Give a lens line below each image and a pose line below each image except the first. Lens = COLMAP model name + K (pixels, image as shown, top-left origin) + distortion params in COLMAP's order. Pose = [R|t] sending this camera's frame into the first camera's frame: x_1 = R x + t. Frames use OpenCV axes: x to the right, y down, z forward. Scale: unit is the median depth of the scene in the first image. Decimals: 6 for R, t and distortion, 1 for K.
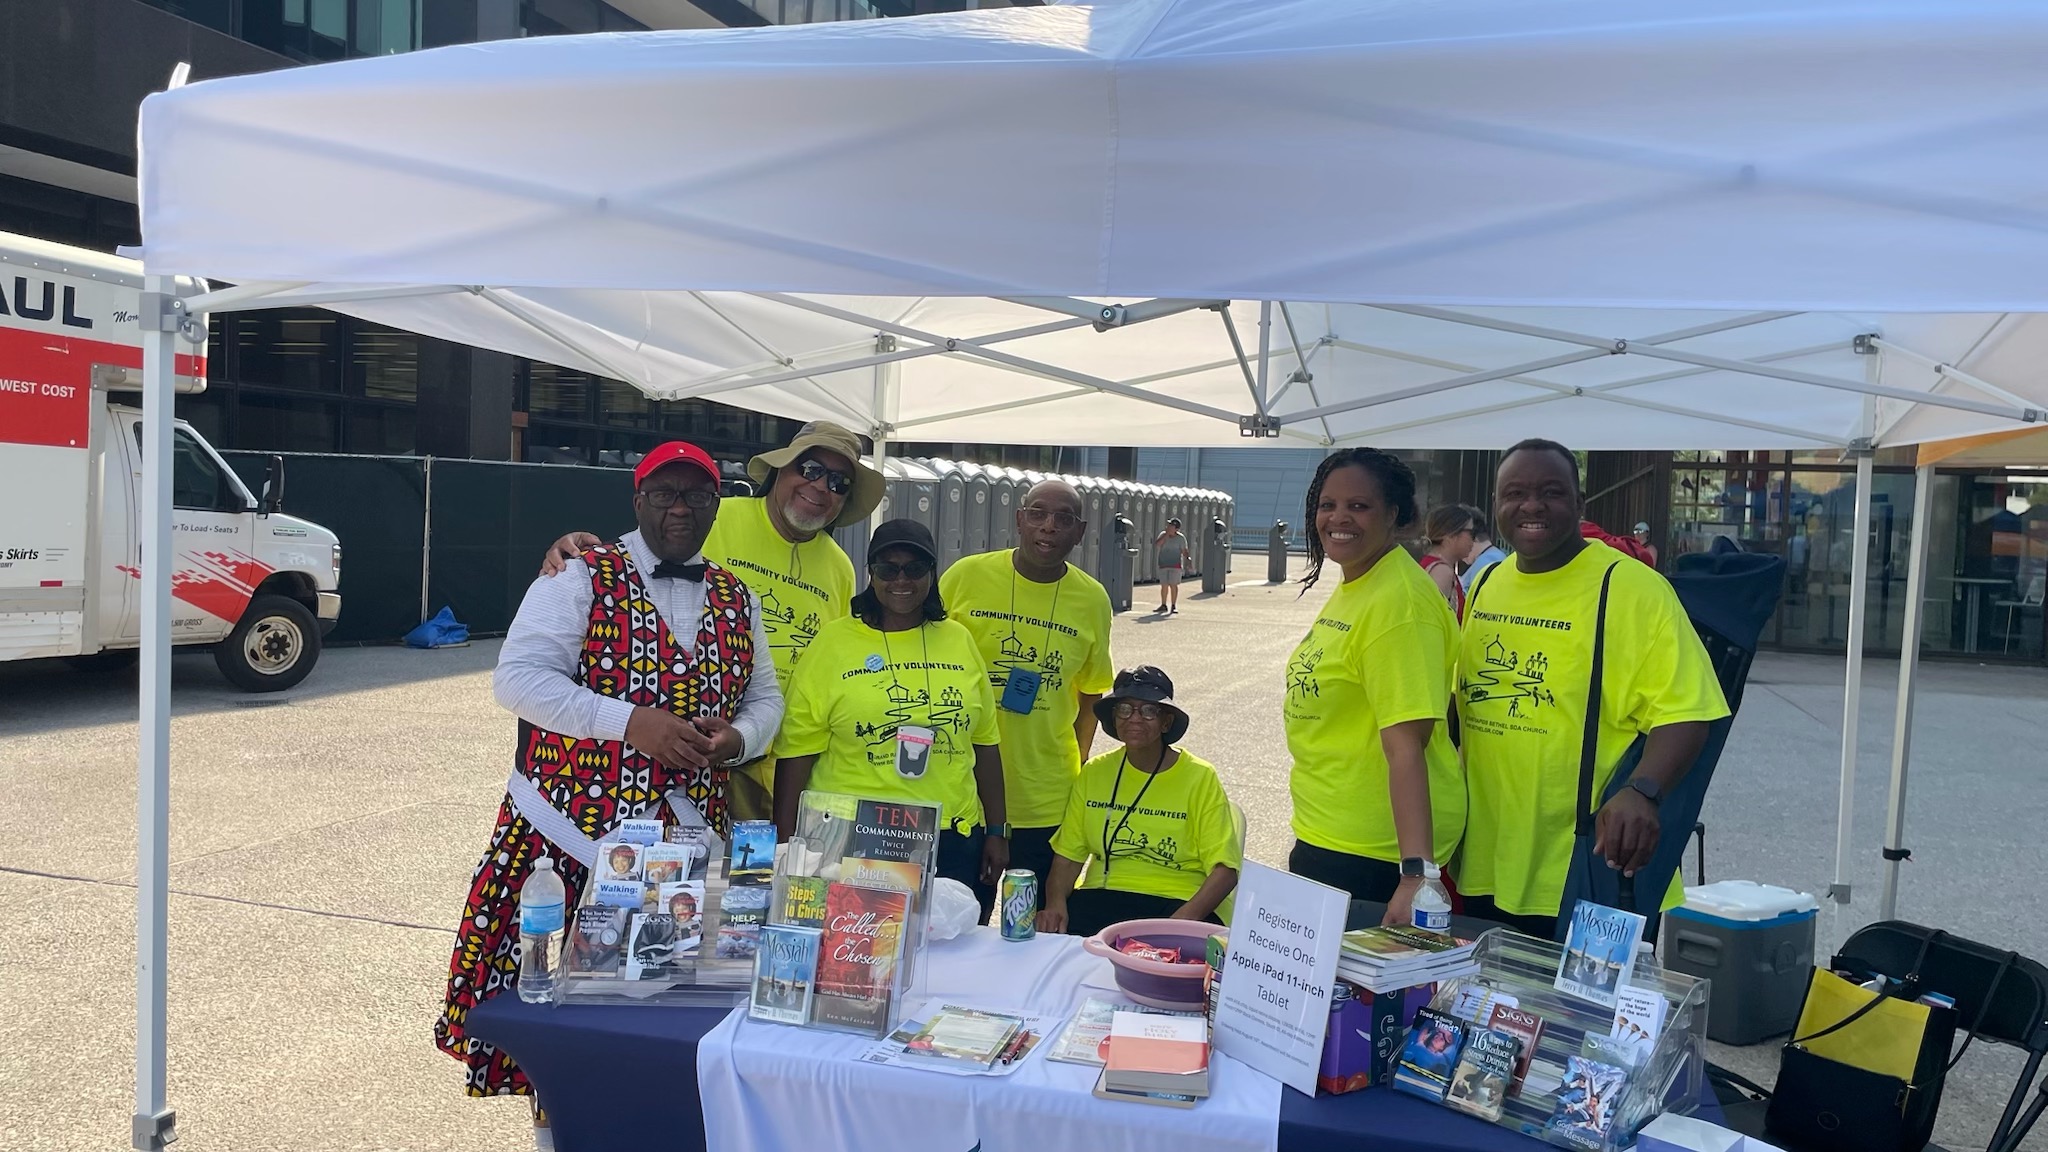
lens RADIAL K [[1547.5, 0, 1024.0], [0, 1547.5, 576.0], [0, 0, 1]] dist [0.096486, -0.145661]
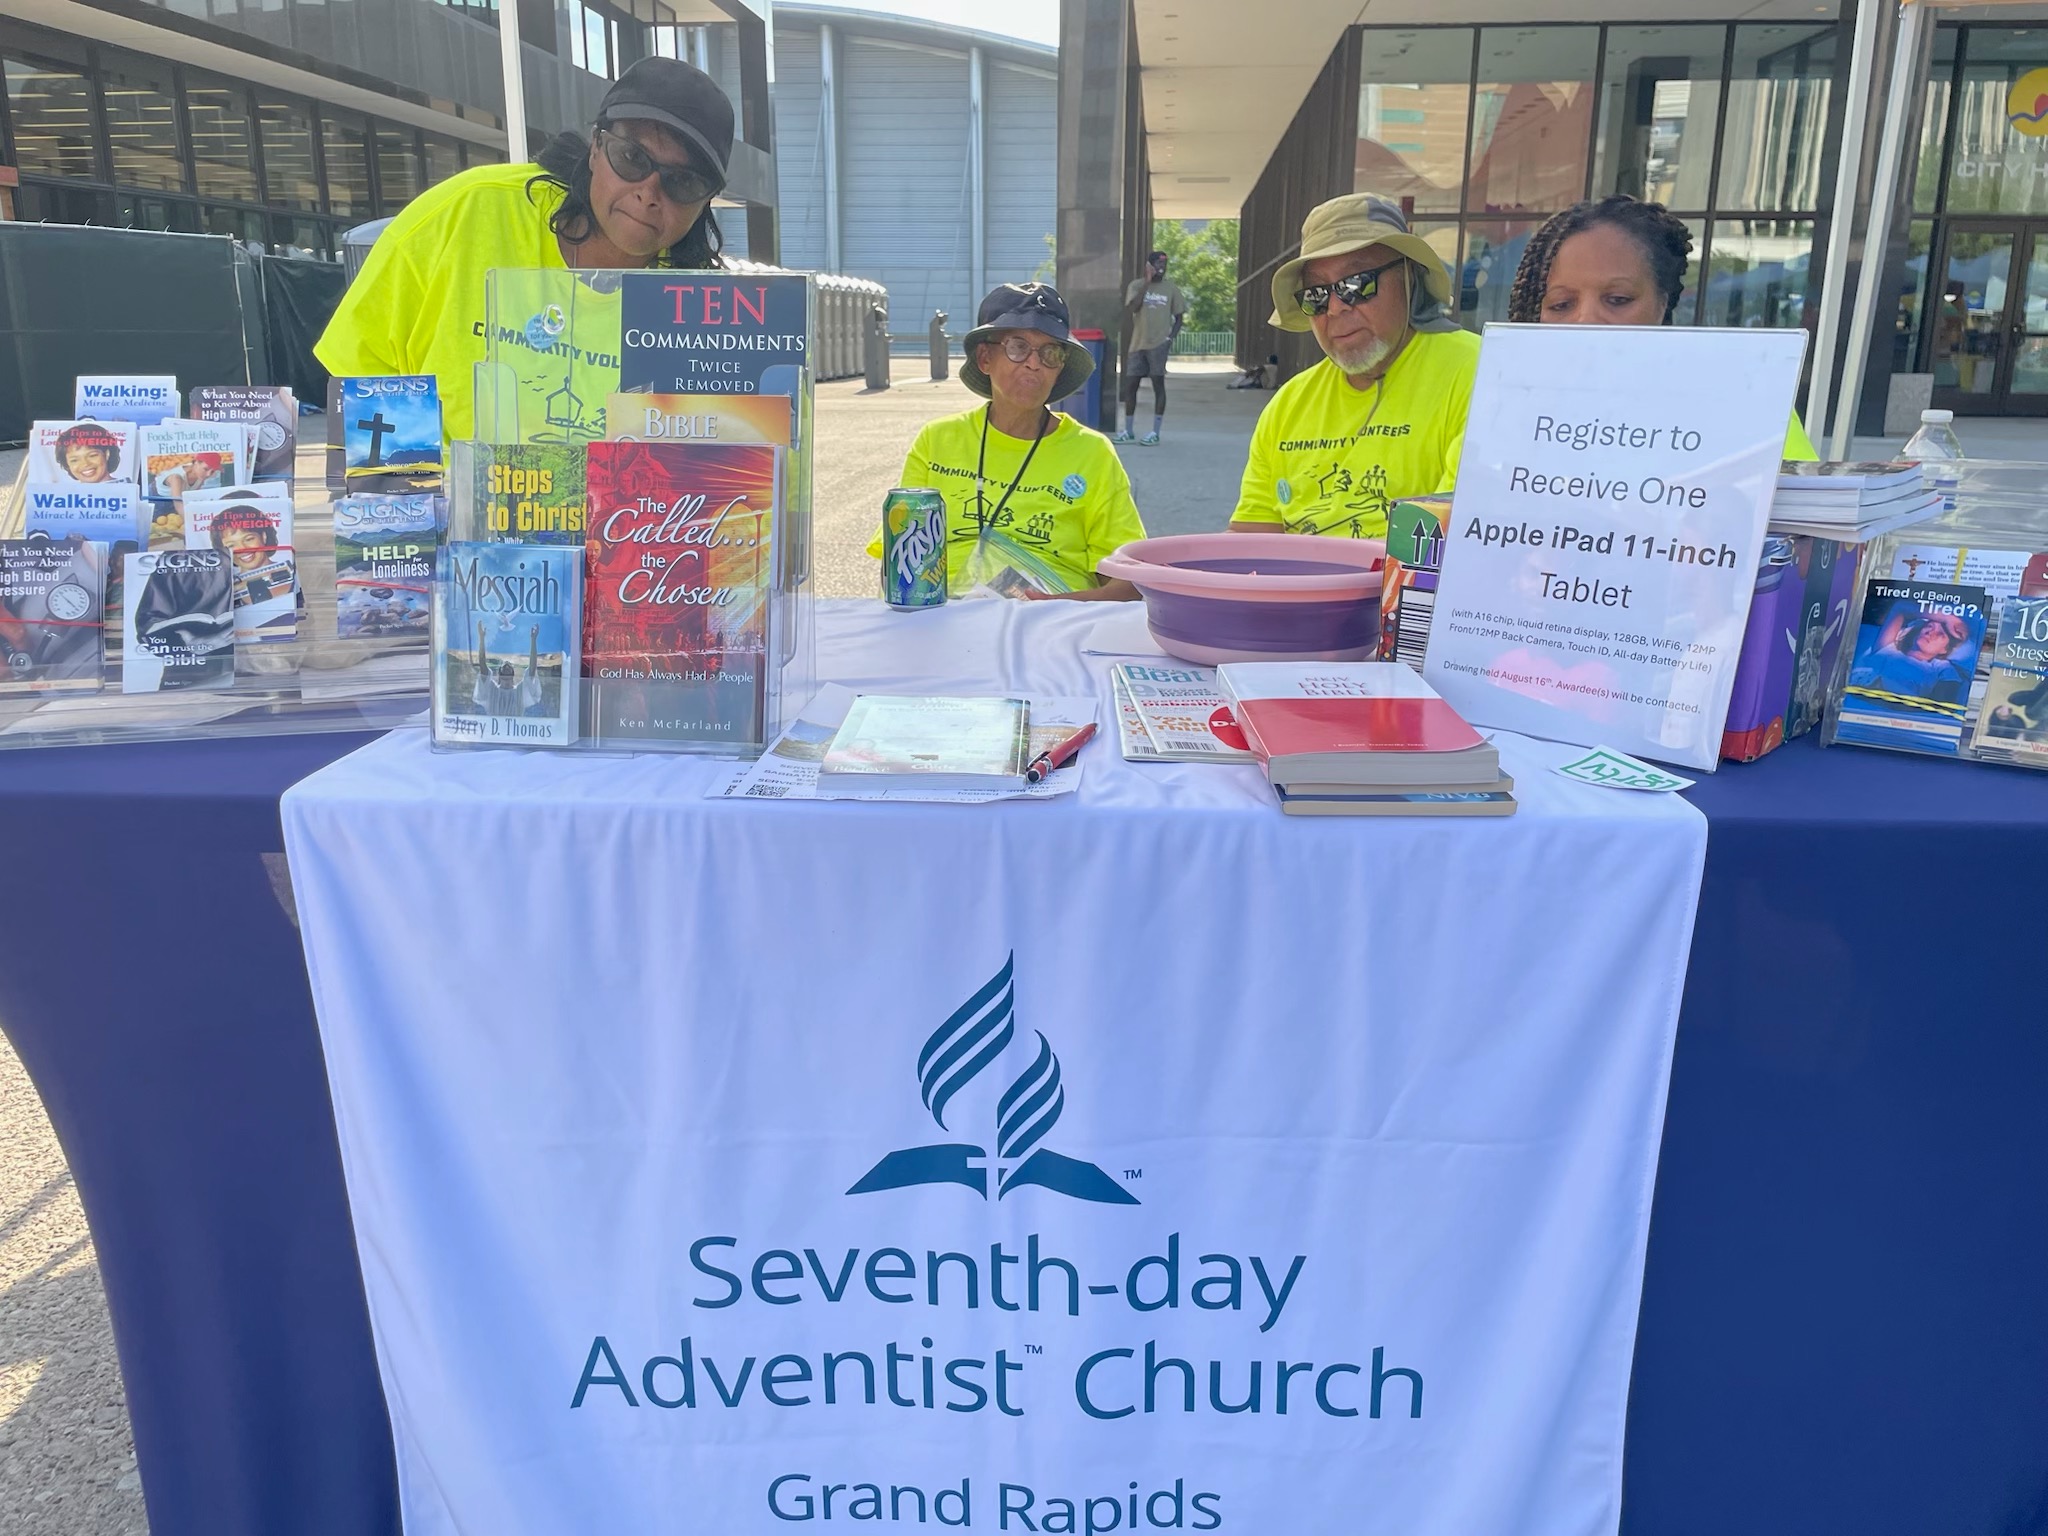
lens RADIAL K [[1551.3, 0, 1019.6], [0, 1551.3, 763.9], [0, 0, 1]] dist [0.090791, -0.131093]
pose [[0.974593, -0.089987, 0.205110, -0.101769], [0.040440, 0.971389, 0.234025, 0.182818], [-0.220301, -0.219785, 0.950349, 0.515092]]
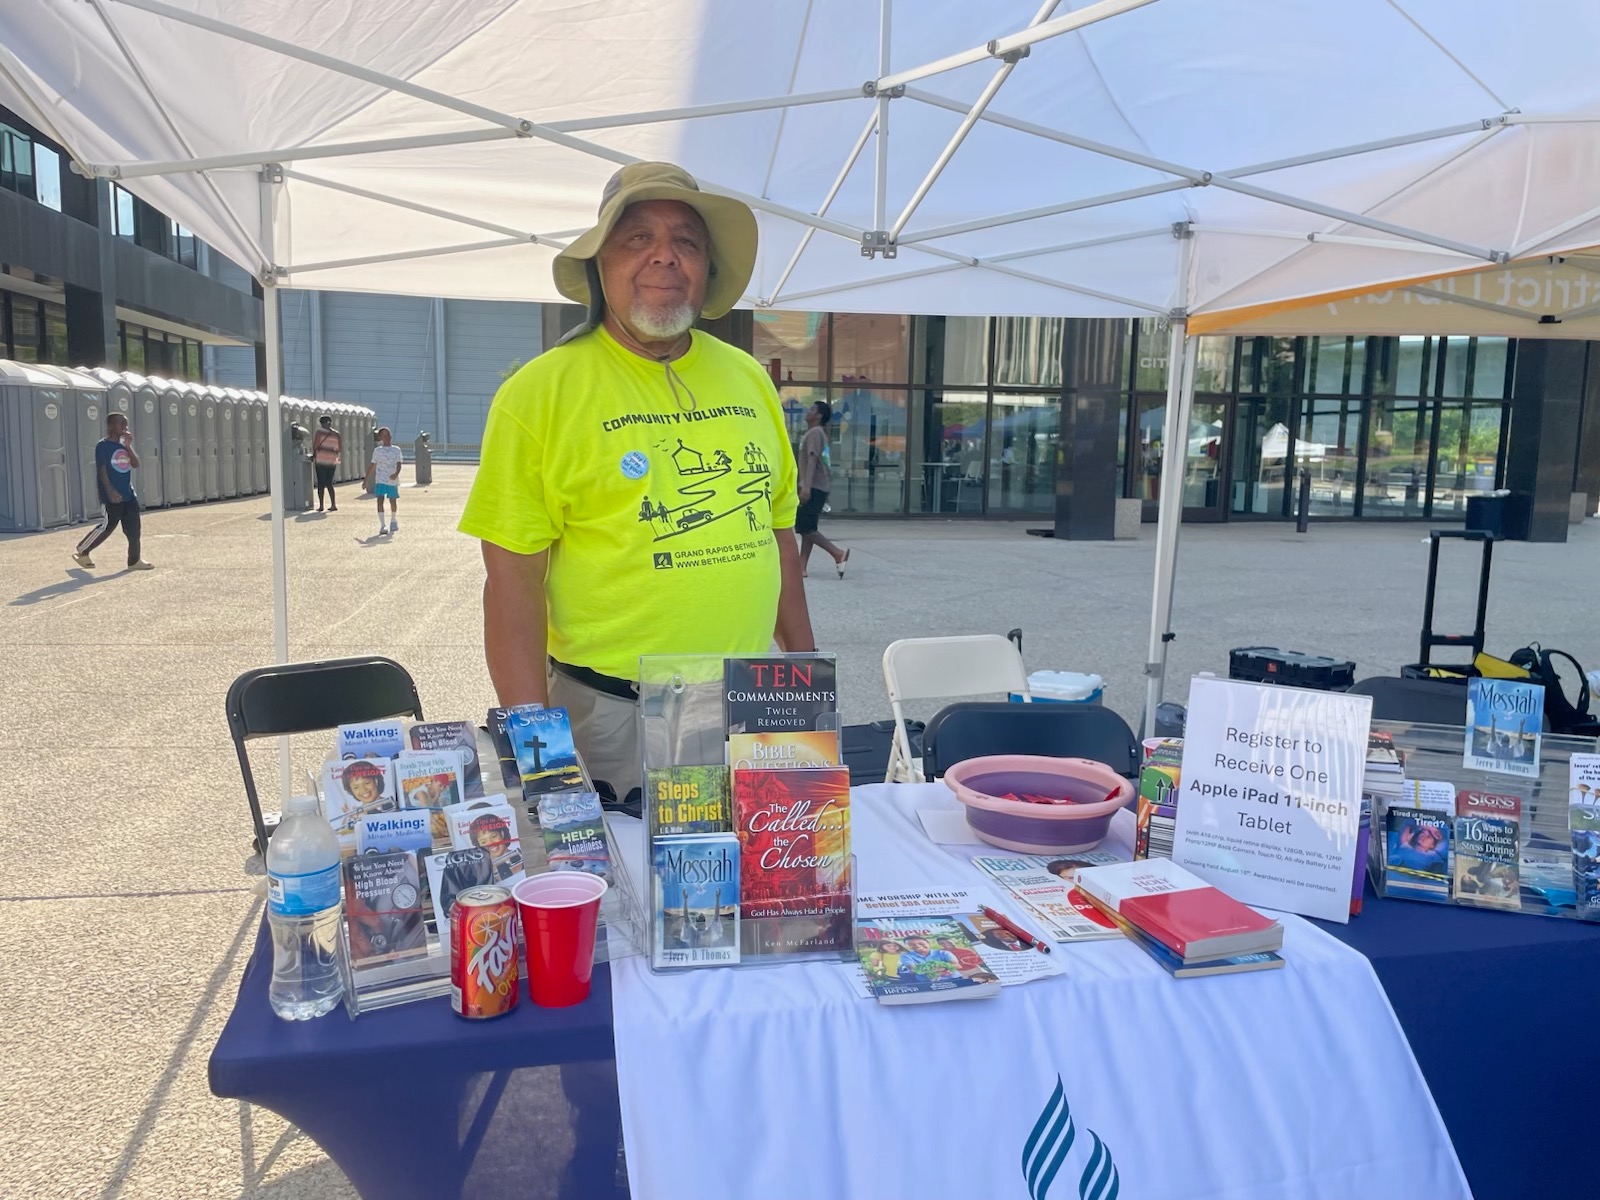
lens RADIAL K [[1214.0, 0, 816.6], [0, 1214.0, 606.9], [0, 0, 1]] dist [0.086524, -0.121699]
pose [[0.878963, -0.080099, 0.470115, -0.347572], [0.031469, 0.993387, 0.110418, 0.055985], [-0.475851, -0.082259, 0.875671, 0.468675]]
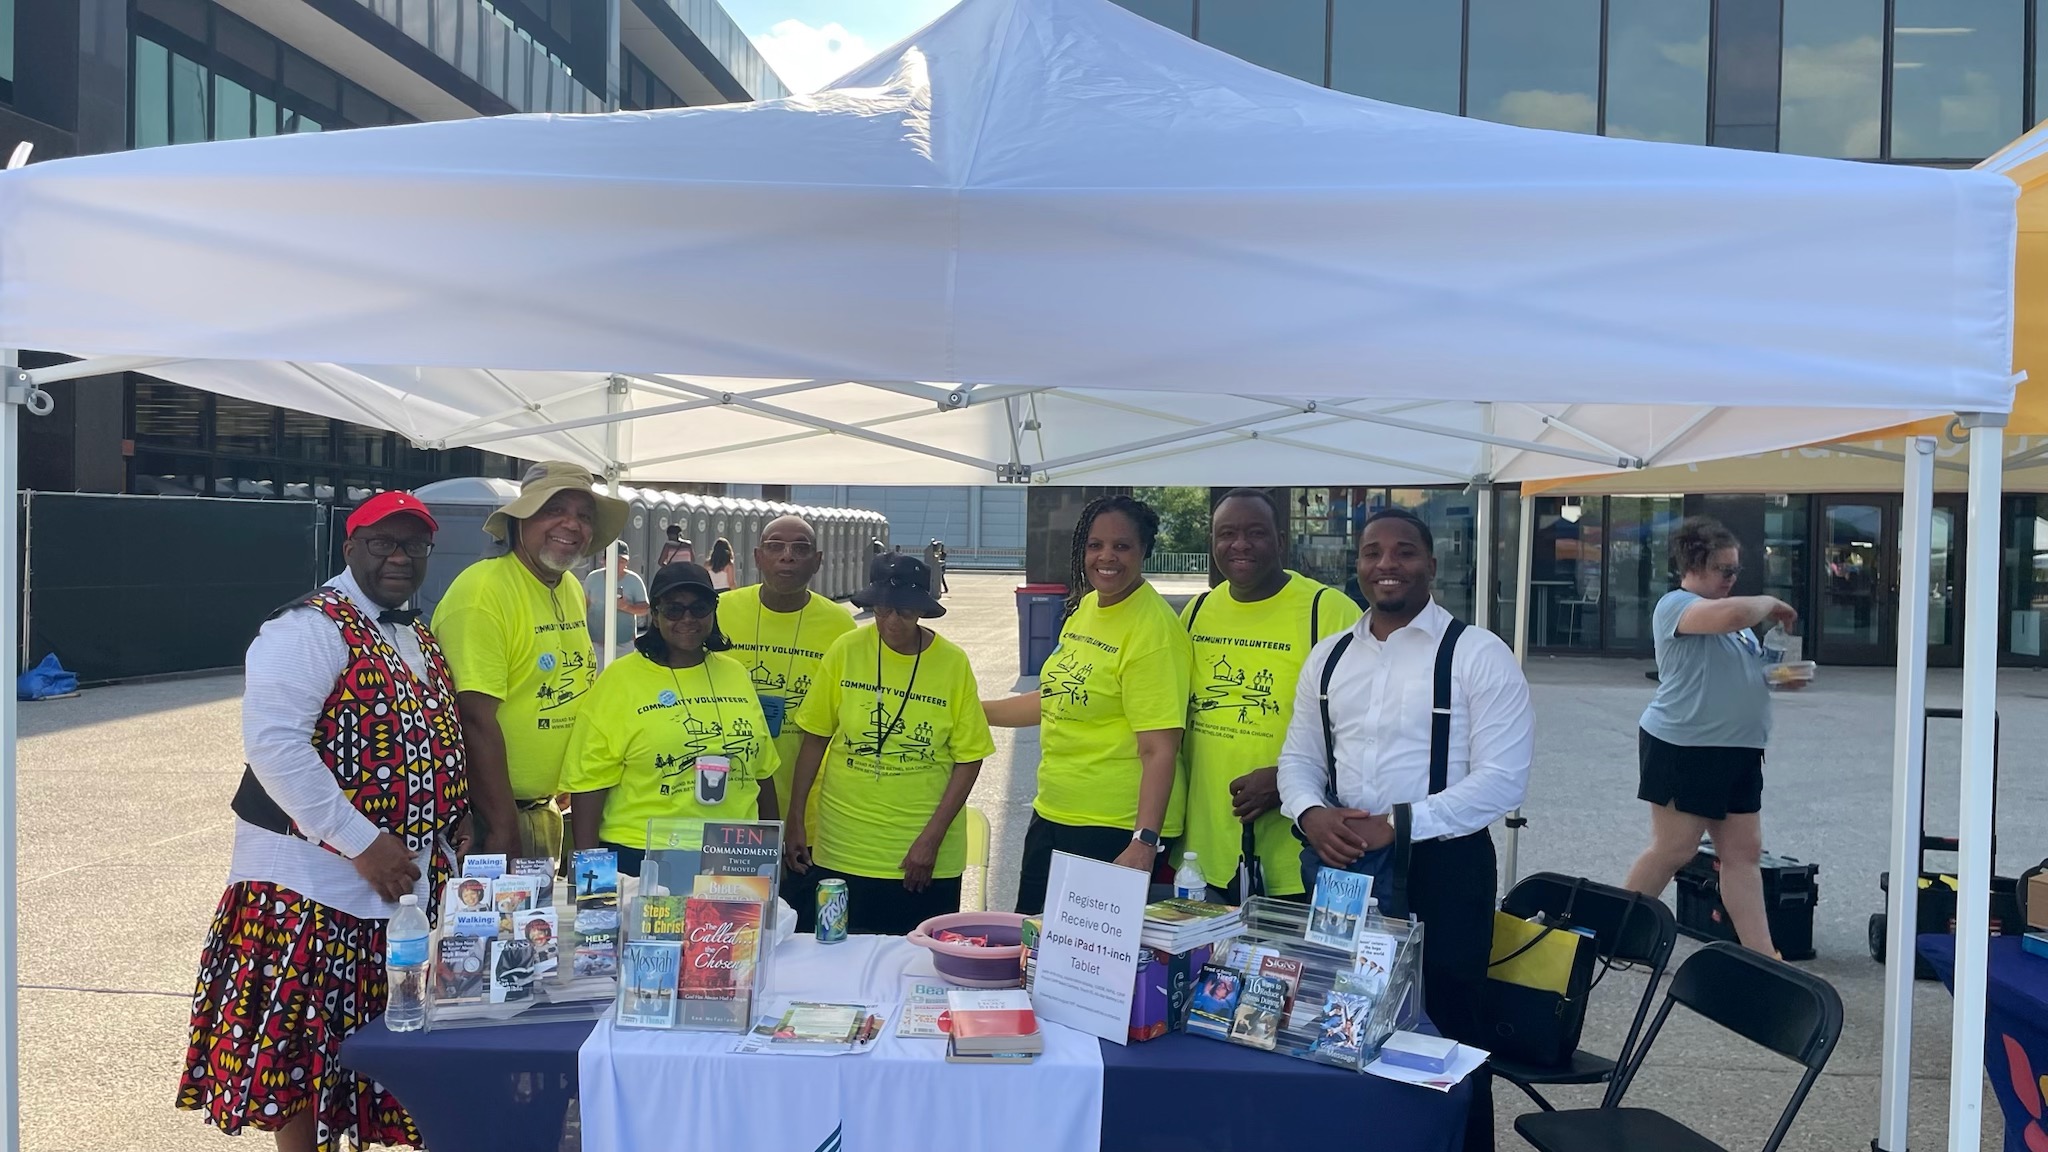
lens RADIAL K [[1548.7, 0, 1013.7], [0, 1548.7, 572.0], [0, 0, 1]] dist [0.088143, -0.119231]
pose [[0.975472, -0.023207, 0.218896, -0.132029], [0.026418, 0.999582, -0.011757, -0.015812], [-0.218532, 0.017251, 0.975677, -0.135064]]
